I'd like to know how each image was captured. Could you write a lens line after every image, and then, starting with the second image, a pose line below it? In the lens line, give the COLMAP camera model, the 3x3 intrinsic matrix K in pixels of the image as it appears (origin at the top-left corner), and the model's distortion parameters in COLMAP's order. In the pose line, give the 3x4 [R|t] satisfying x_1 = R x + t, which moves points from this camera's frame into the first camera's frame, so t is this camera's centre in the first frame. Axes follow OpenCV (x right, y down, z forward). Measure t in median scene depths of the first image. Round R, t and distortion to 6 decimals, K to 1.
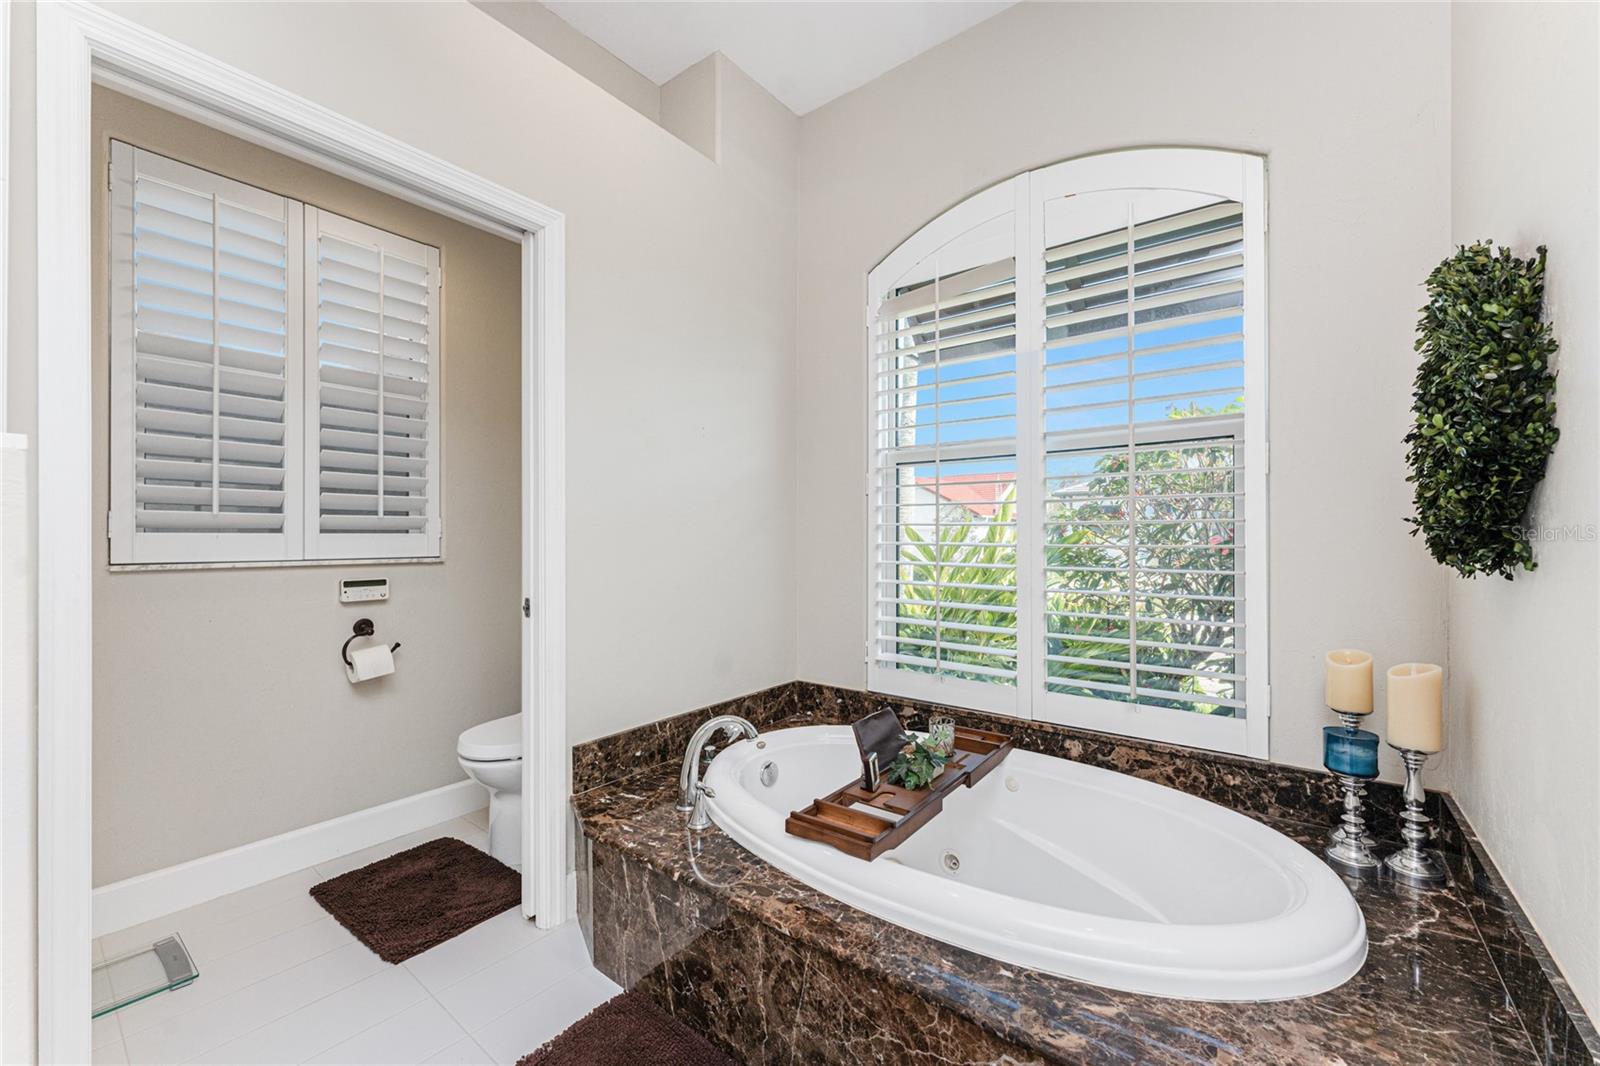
lens RADIAL K [[637.2, 0, 796.4], [0, 637.2, 533.3], [0, 0, 1]] dist [0.000707, -0.000031]
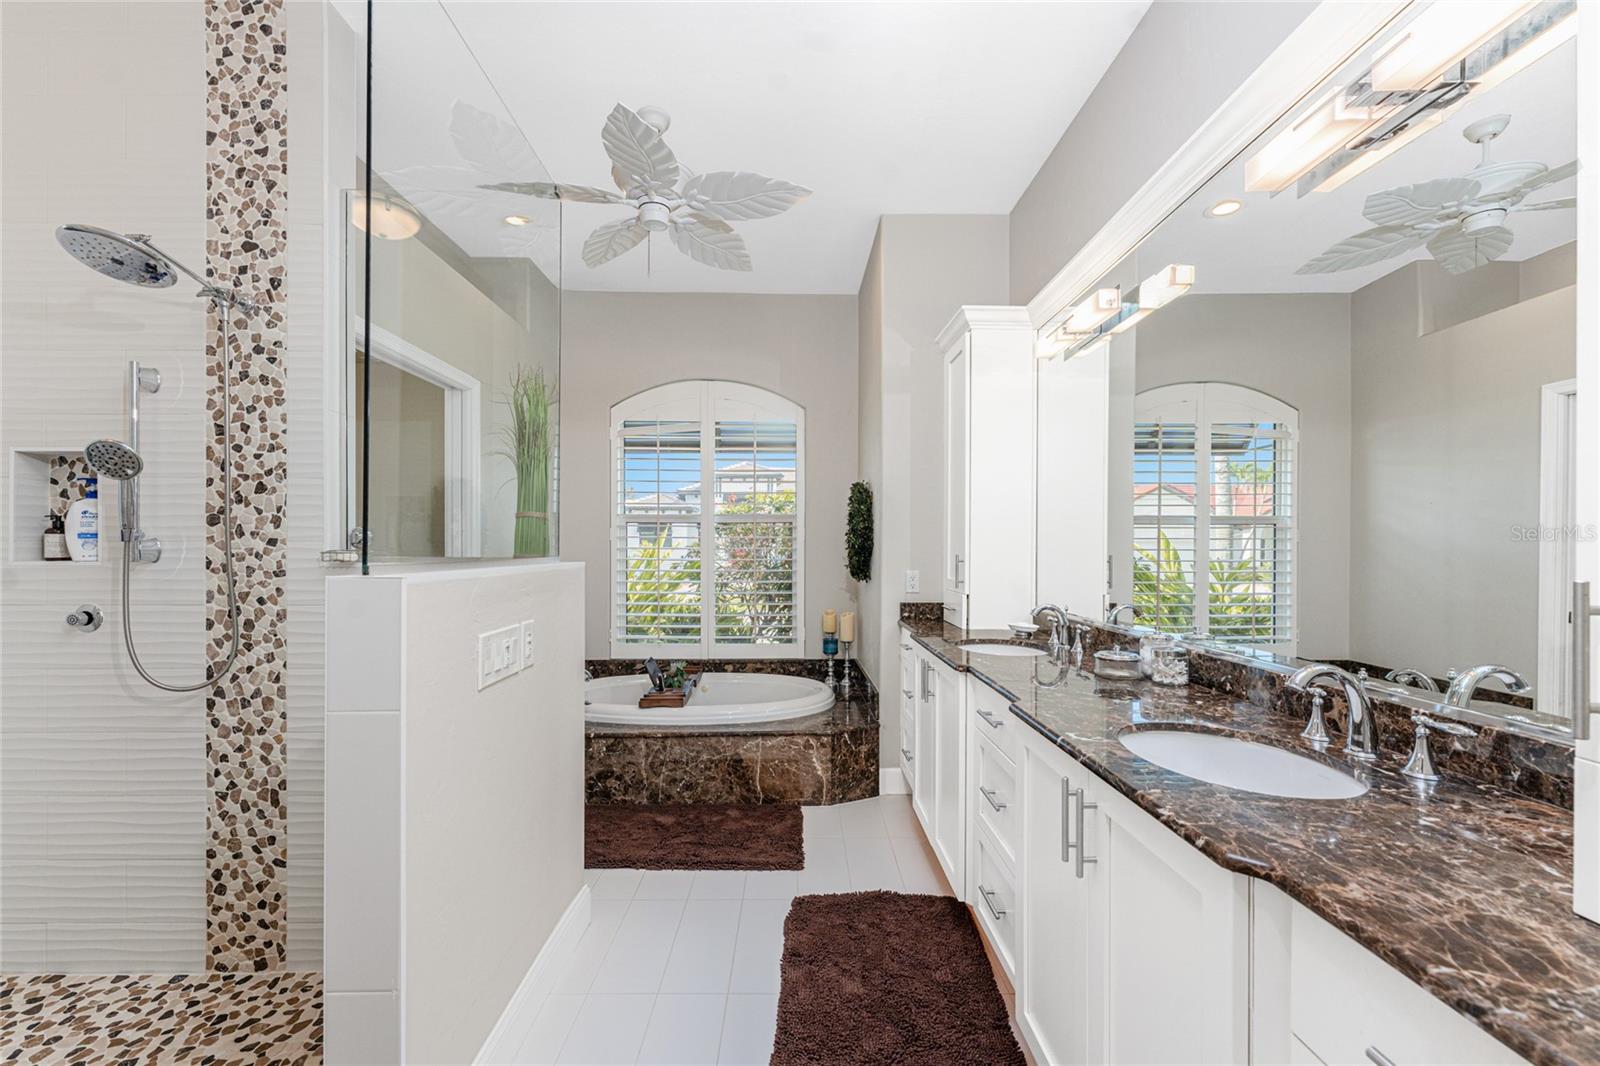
lens RADIAL K [[635.6, 0, 794.9], [0, 635.6, 546.9], [0, 0, 1]] dist [0.000572, -0.000027]
pose [[0.780902, -0.000111, 0.624653, -0.965042], [-0.004314, 0.999975, 0.005571, -0.098341], [-0.624638, -0.007045, 0.780883, -1.042953]]
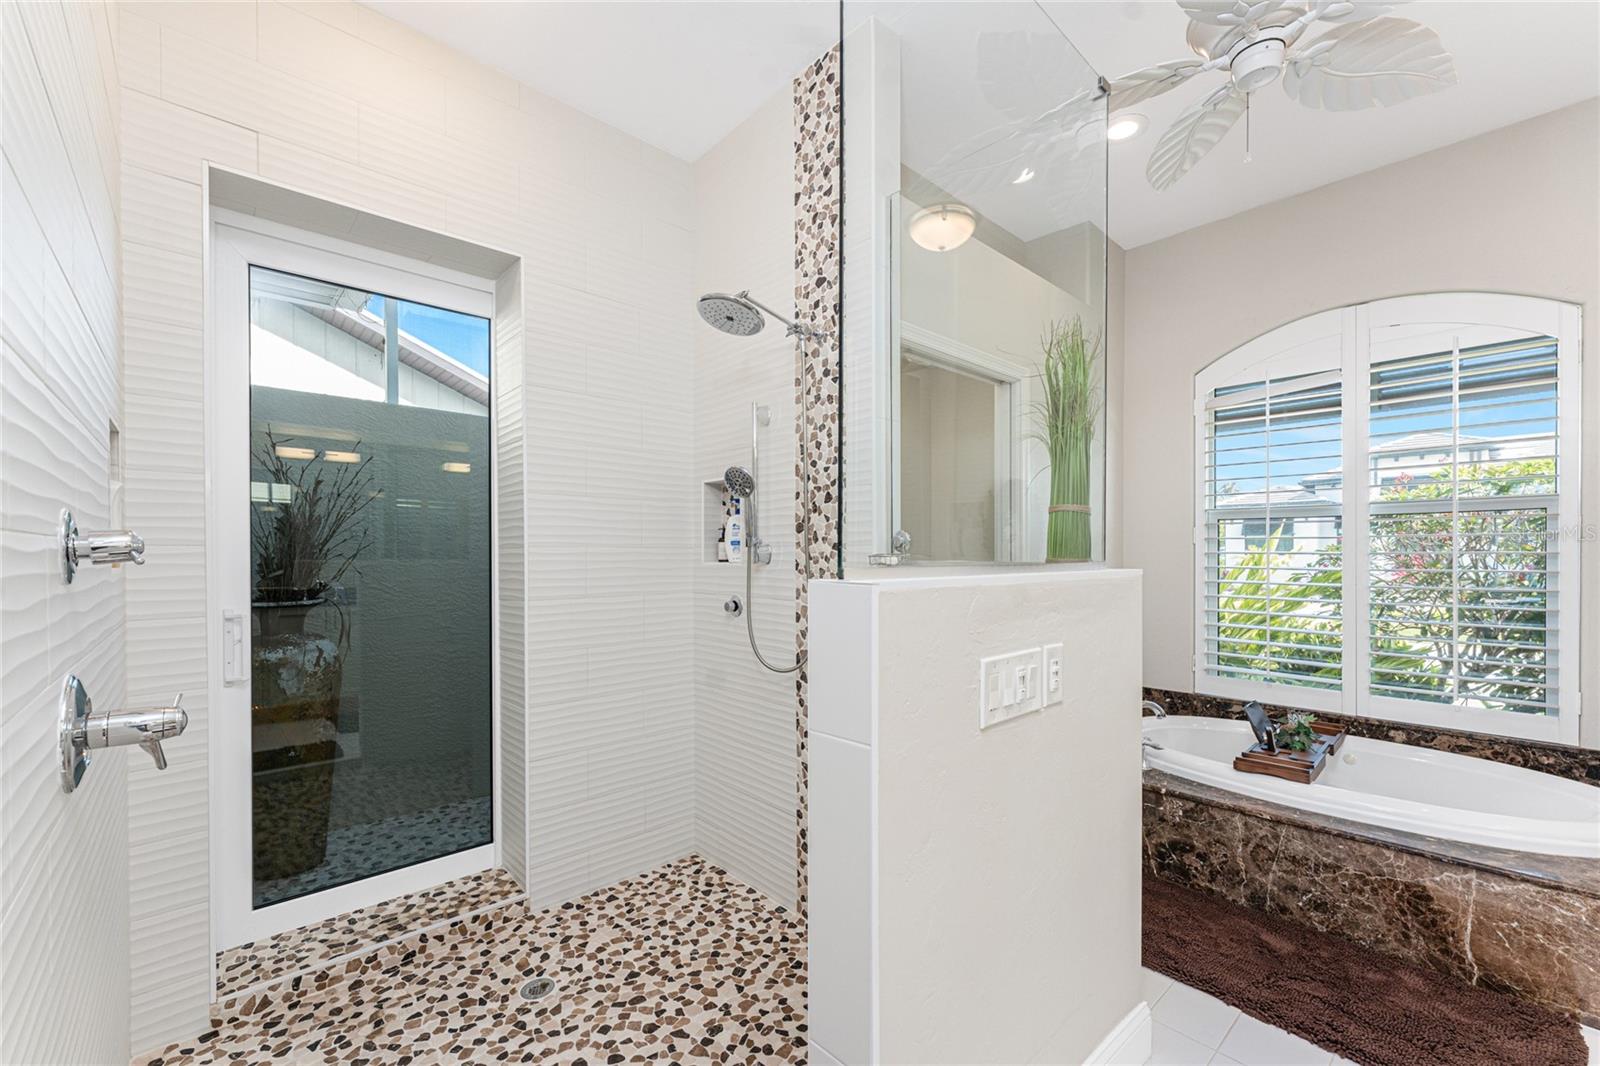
lens RADIAL K [[649.4, 0, 793.6], [0, 649.4, 556.9], [0, 0, 1]] dist [0.001270, -0.000303]
pose [[0.985249, -0.001178, -0.171124, -0.832586], [0.003162, 0.999931, 0.011326, -0.089575], [0.171099, -0.011701, 0.985184, -0.806961]]
